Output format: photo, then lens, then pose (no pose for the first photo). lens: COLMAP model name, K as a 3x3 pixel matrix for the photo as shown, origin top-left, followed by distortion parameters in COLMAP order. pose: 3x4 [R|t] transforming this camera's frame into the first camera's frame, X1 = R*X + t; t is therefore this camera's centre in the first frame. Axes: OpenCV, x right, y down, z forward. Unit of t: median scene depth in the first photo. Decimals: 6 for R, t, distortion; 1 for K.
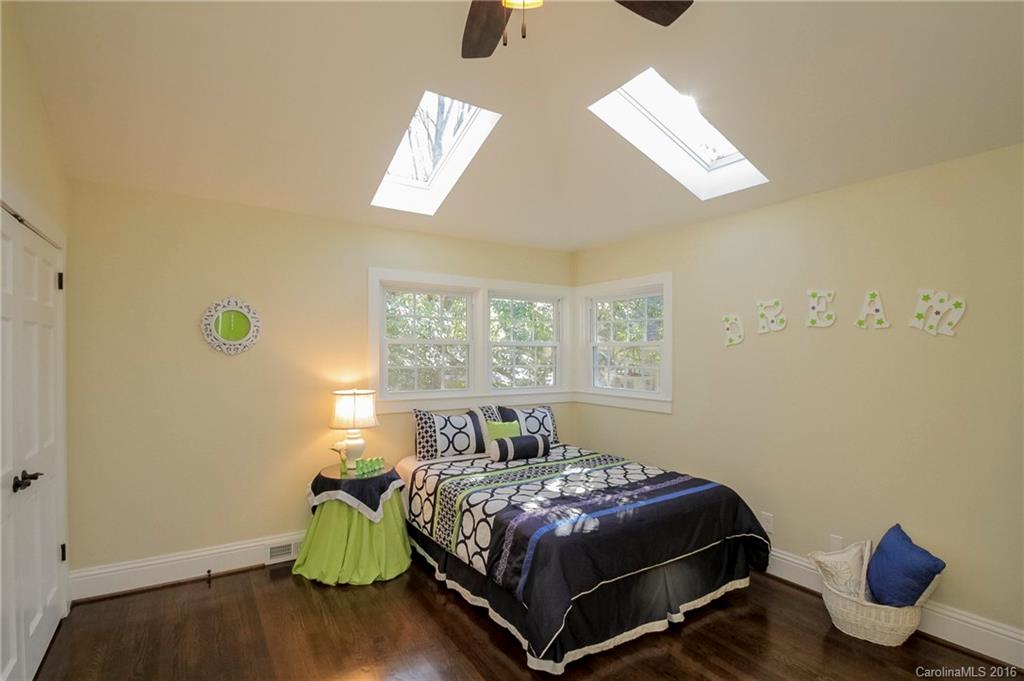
lens RADIAL K [[495.5, 0, 508.7], [0, 495.5, 355.8], [0, 0, 1]] dist [-0.001641, -0.000723]
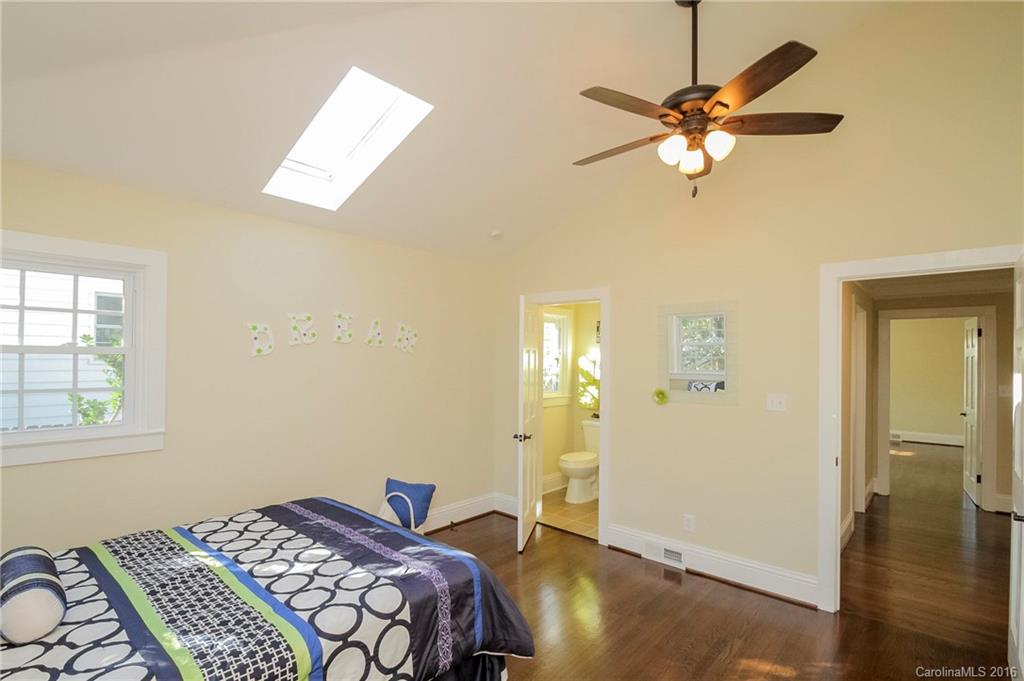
lens RADIAL K [[495.5, 0, 508.7], [0, 495.5, 355.8], [0, 0, 1]] dist [-0.001641, -0.000723]
pose [[-0.276237, 0.001854, 0.961088, -0.658725], [0.000038, 0.999998, -0.001918, -0.023148], [-0.961090, -0.000493, -0.276237, 0.936436]]
